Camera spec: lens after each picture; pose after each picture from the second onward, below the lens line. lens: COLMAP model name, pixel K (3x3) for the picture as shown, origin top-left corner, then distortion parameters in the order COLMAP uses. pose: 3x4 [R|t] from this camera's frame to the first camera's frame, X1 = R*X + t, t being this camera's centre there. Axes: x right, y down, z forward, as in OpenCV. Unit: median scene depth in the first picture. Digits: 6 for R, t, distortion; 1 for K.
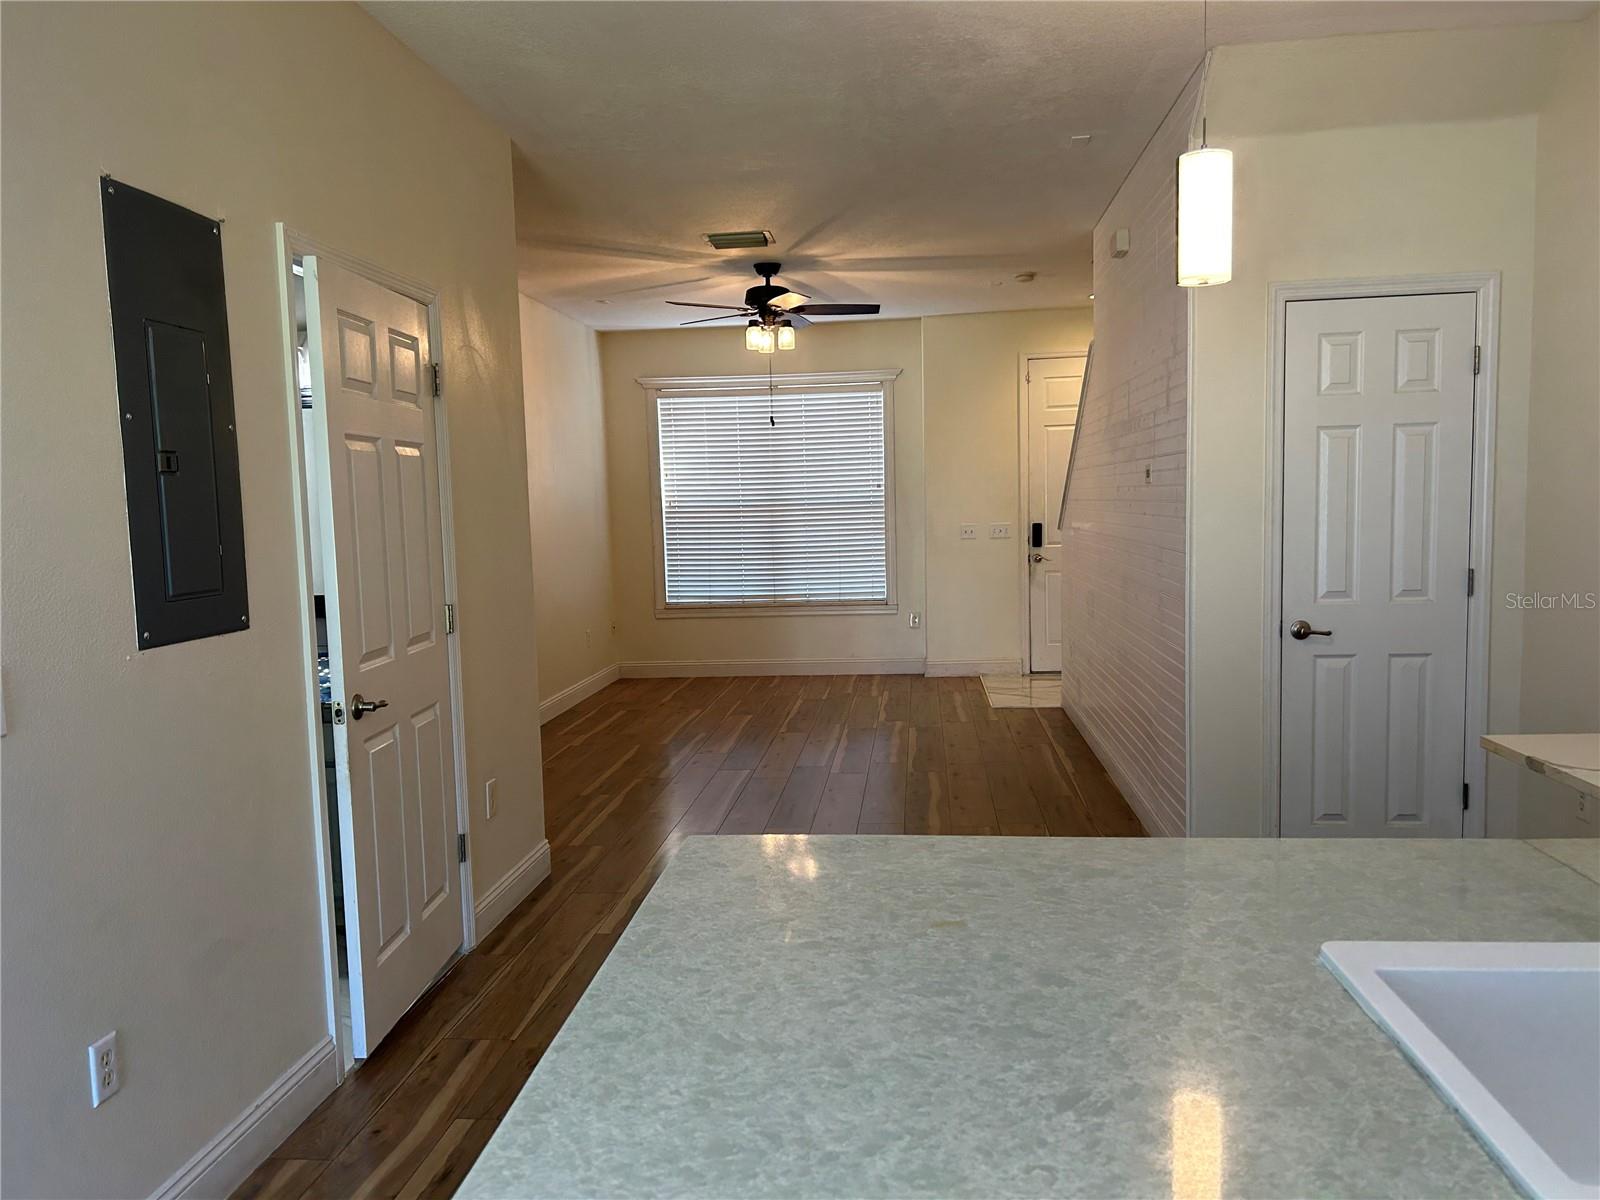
lens RADIAL K [[1197.0, 0, 800.5], [0, 1197.0, 614.7], [0, 0, 1]] dist [0.058222, -0.059348]
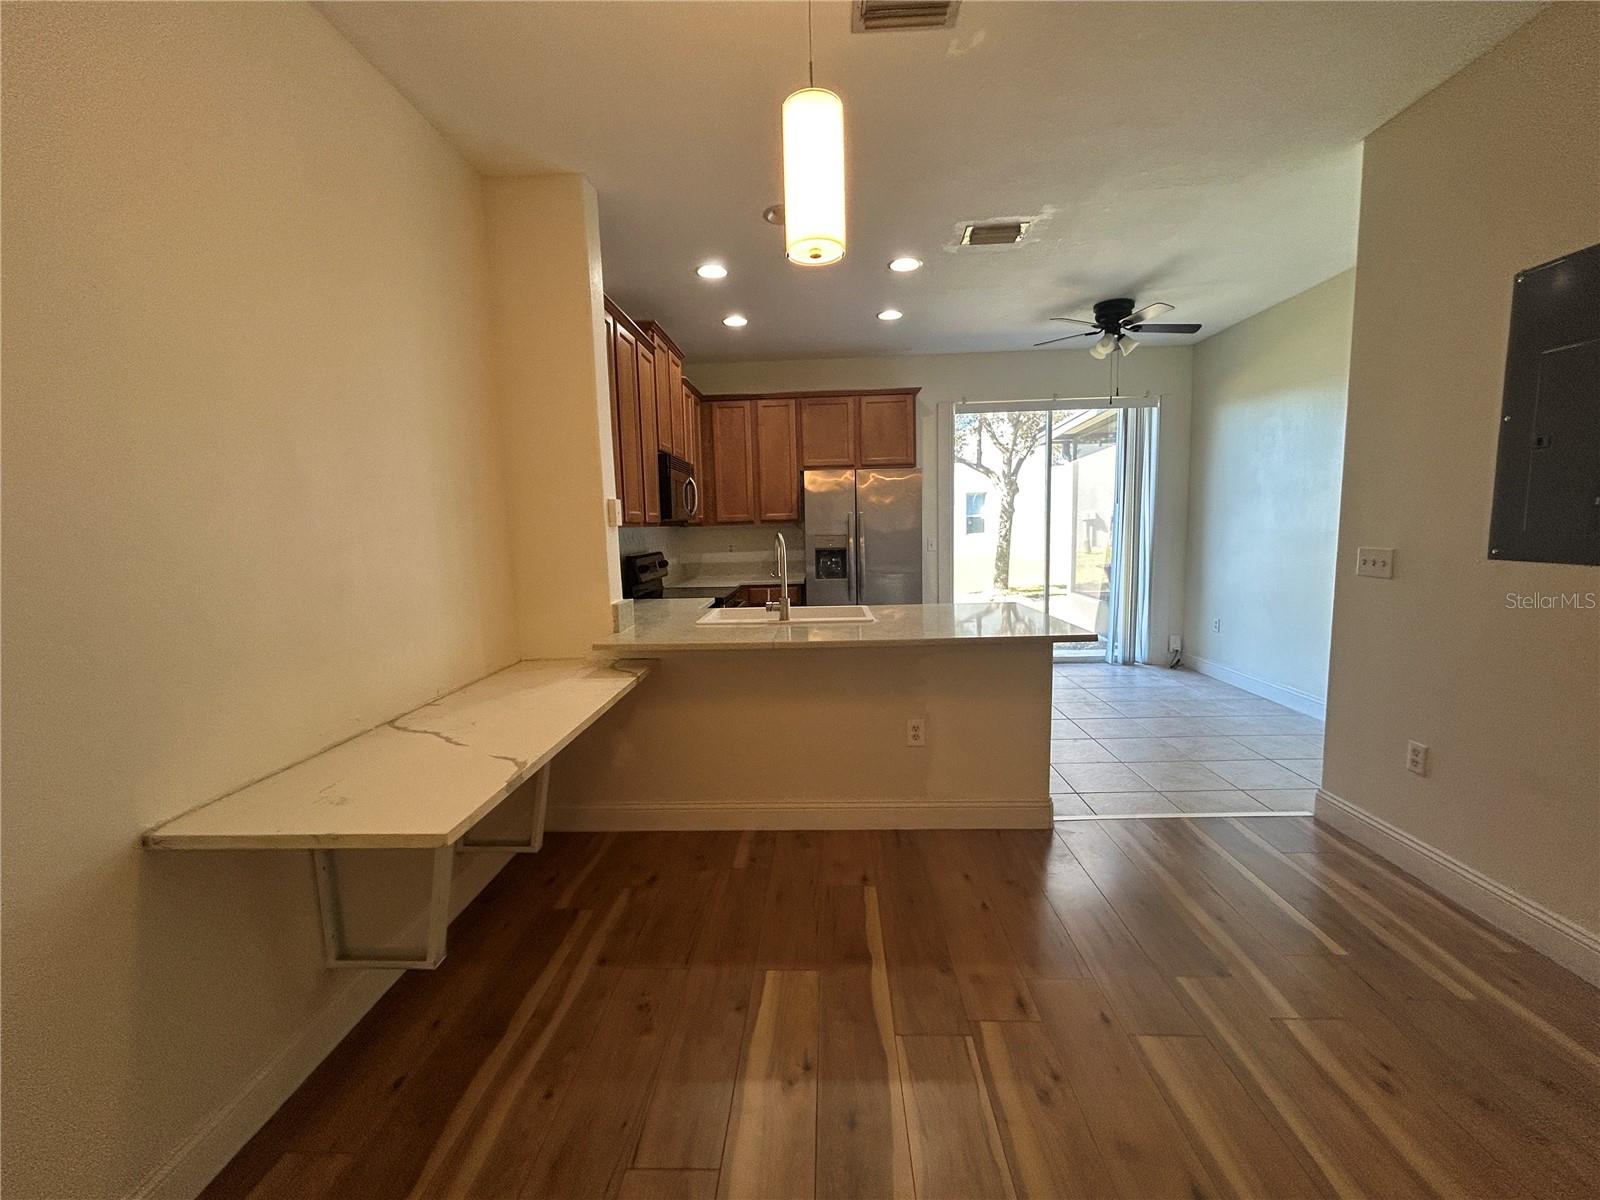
lens RADIAL K [[646.4, 0, 809.1], [0, 646.4, 597.6], [0, 0, 1]] dist [0.000924, -0.000319]
pose [[-0.995931, 0.063724, -0.063716, 0.259863], [0.049015, 0.976391, 0.210376, -0.086418], [0.075618, 0.206397, -0.975542, 1.024711]]
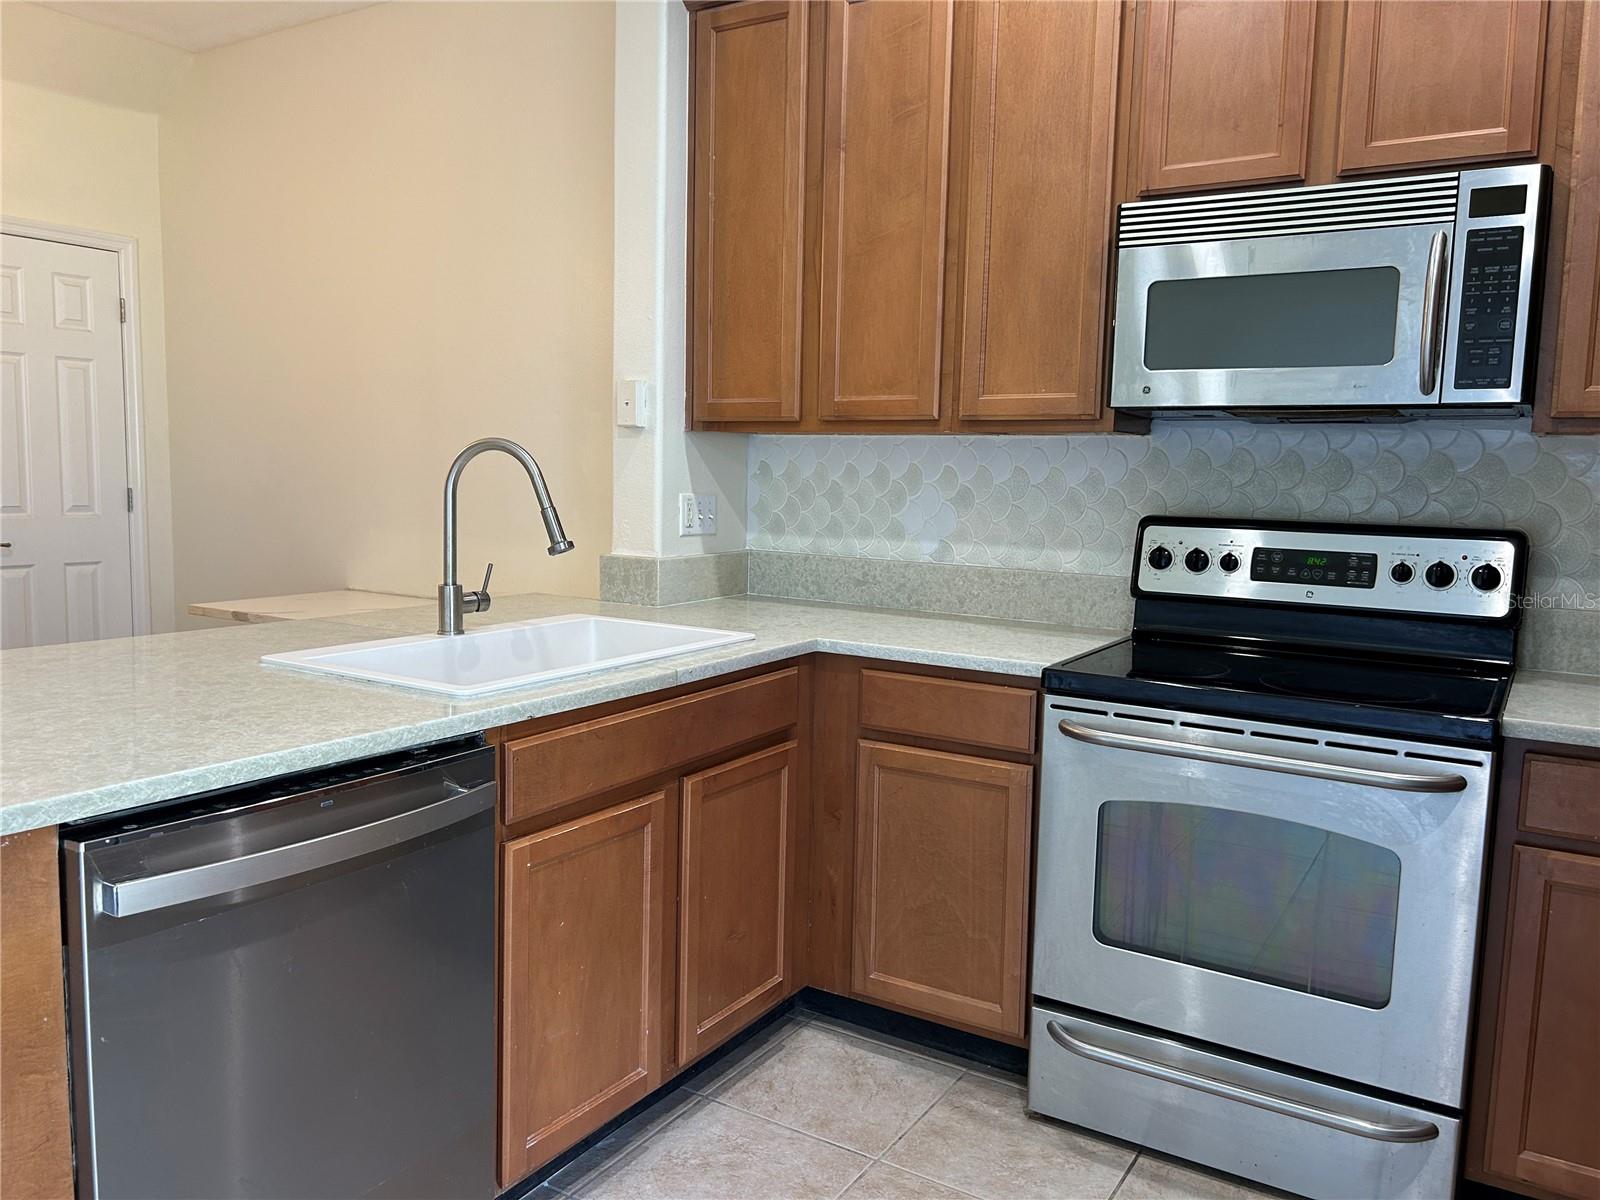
lens RADIAL K [[1197.0, 0, 799.1], [0, 1197.0, 604.0], [0, 0, 1]] dist [0.058222, -0.059348]
pose [[0.444177, -0.060653, 0.893884, -0.217194], [0.051725, 0.997778, 0.042000, 0.058480], [-0.894445, 0.027580, 0.446327, -0.107974]]
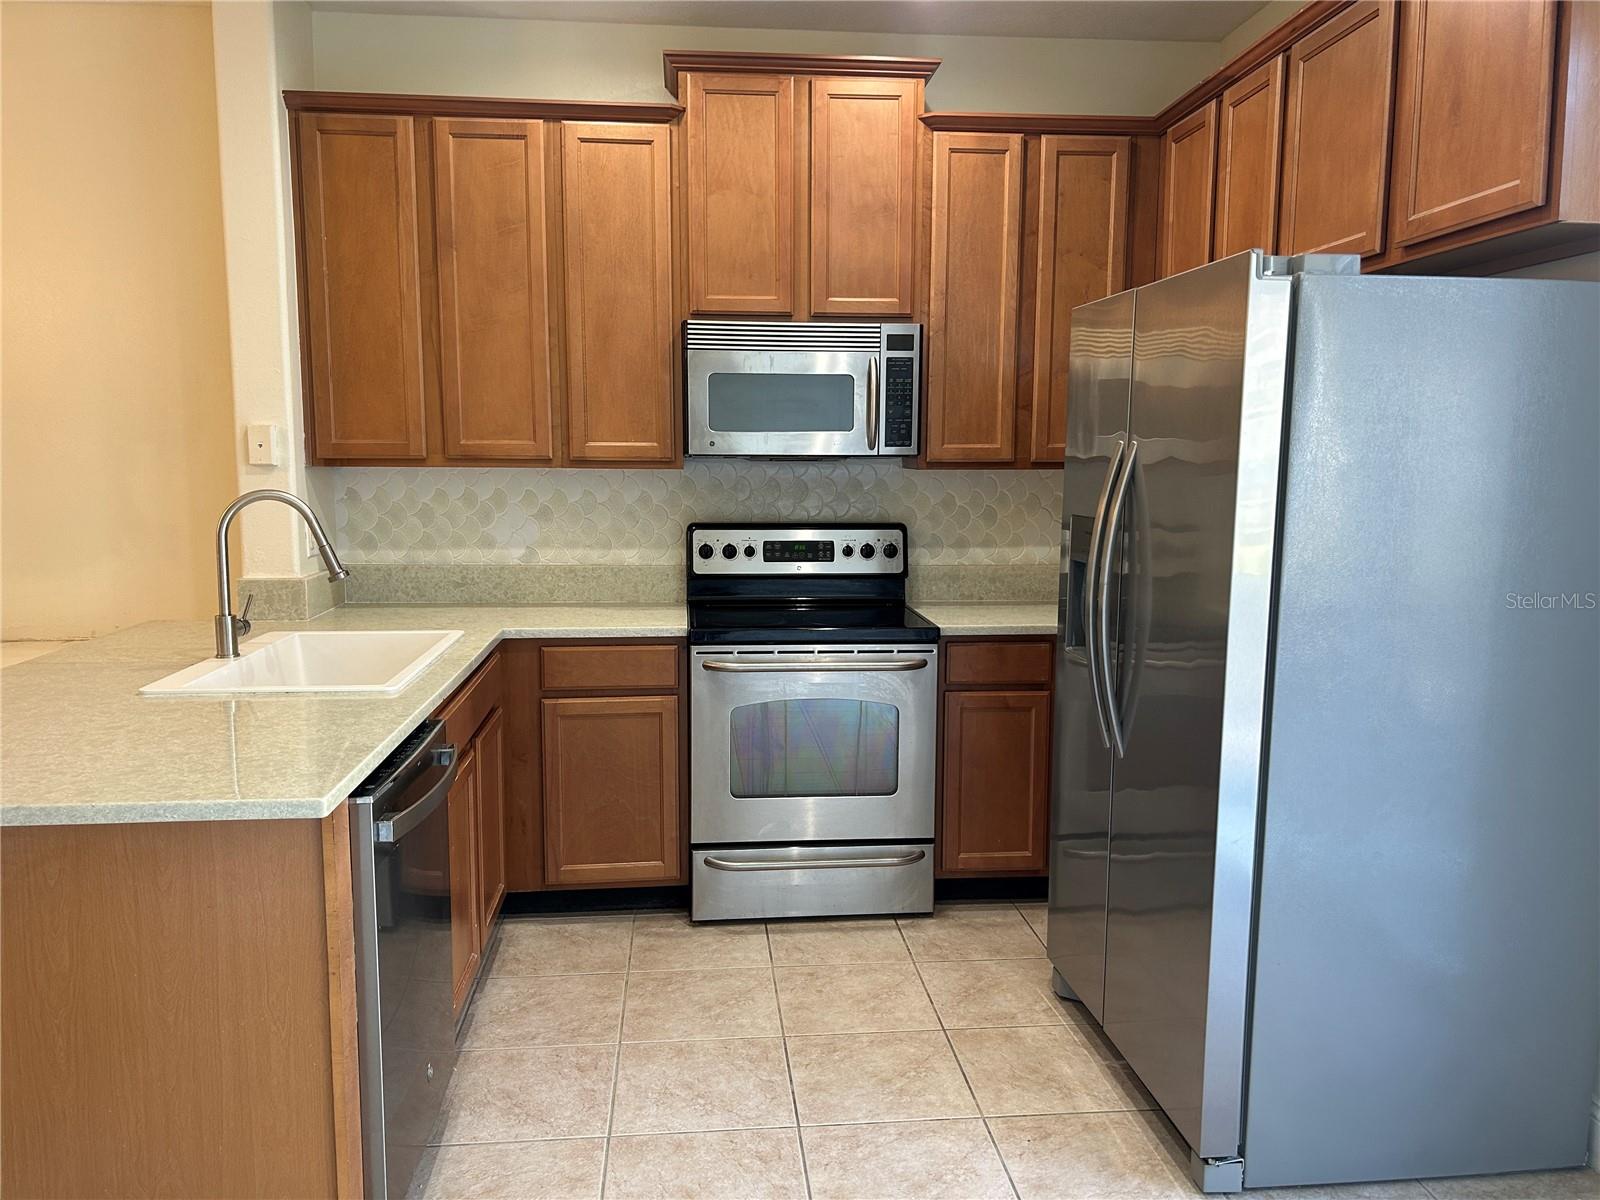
lens RADIAL K [[1197.0, 0, 801.0], [0, 1197.0, 607.8], [0, 0, 1]] dist [0.058222, -0.059348]
pose [[-0.193436, -0.094427, 0.976558, -0.512645], [0.098427, 0.988468, 0.115075, 0.012532], [-0.976163, 0.118379, -0.181911, 0.114957]]
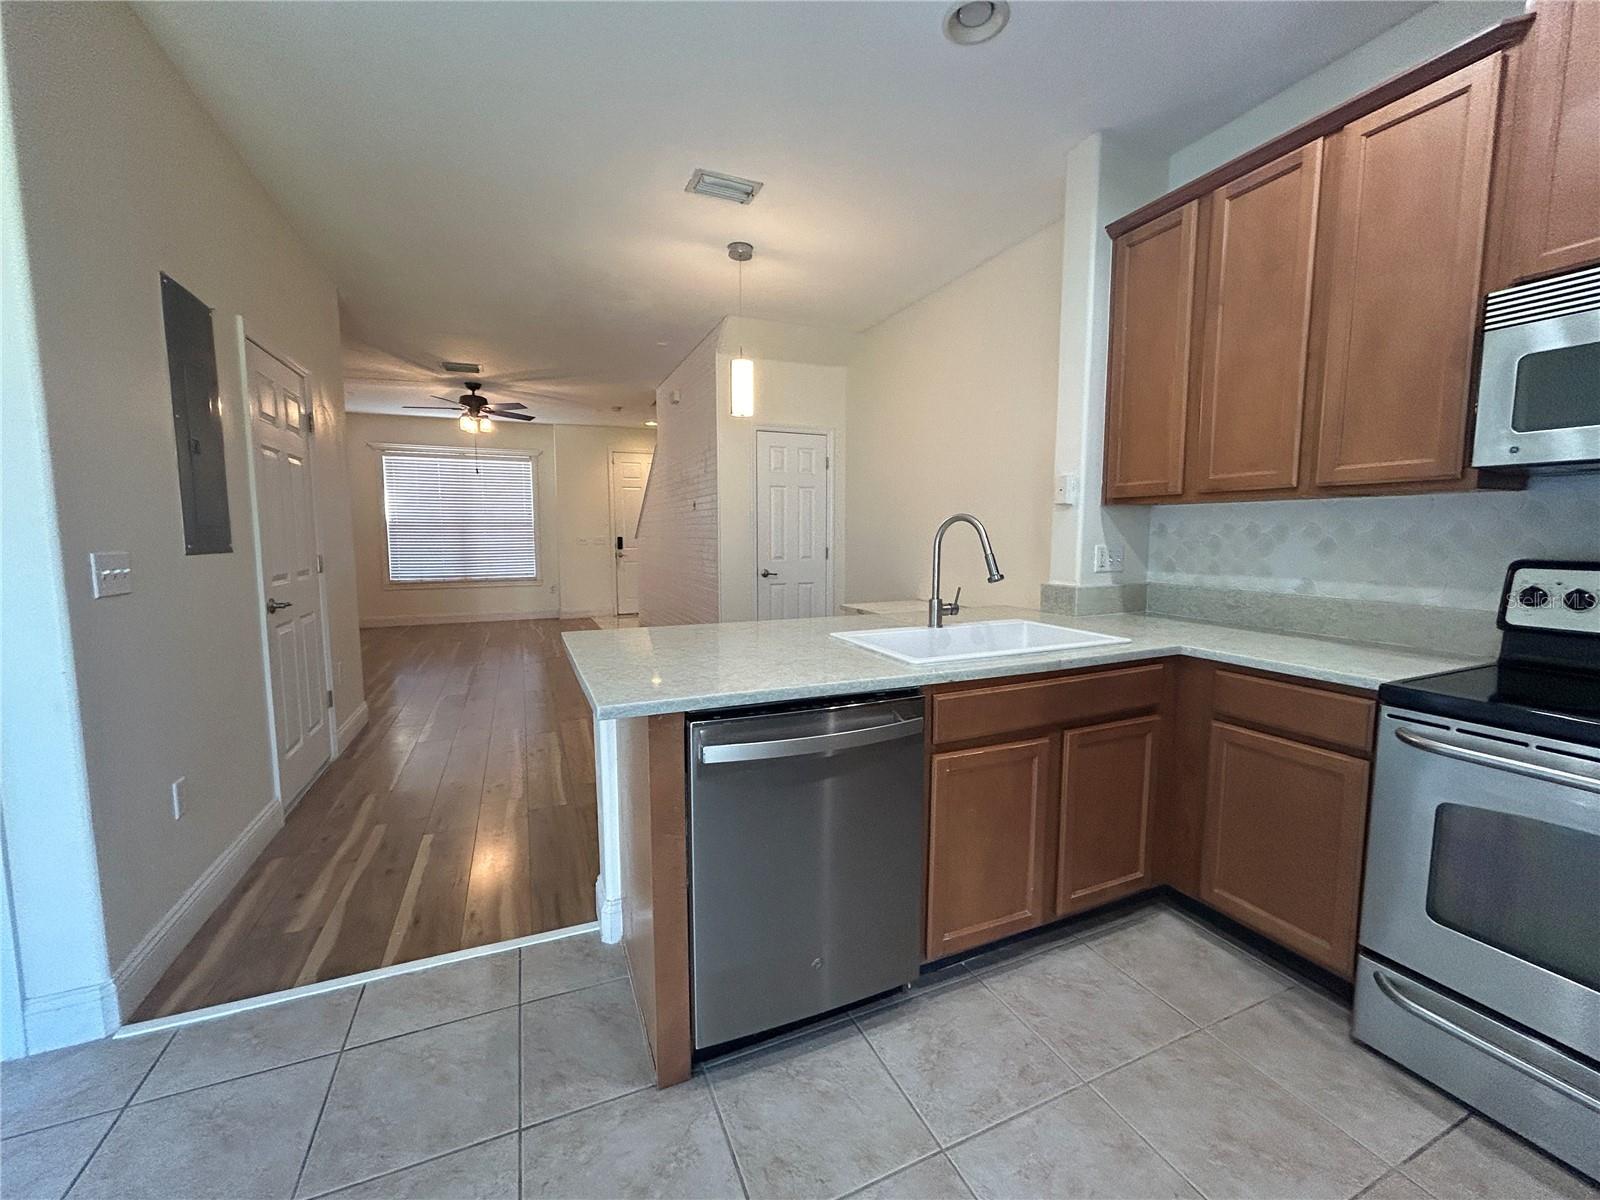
lens RADIAL K [[646.4, 0, 804.5], [0, 646.4, 597.9], [0, 0, 1]] dist [0.000924, -0.000319]
pose [[0.869440, -0.021699, 0.493562, -0.135108], [0.023787, 0.999715, 0.002049, 0.060337], [-0.493466, 0.009959, 0.869708, -0.118322]]
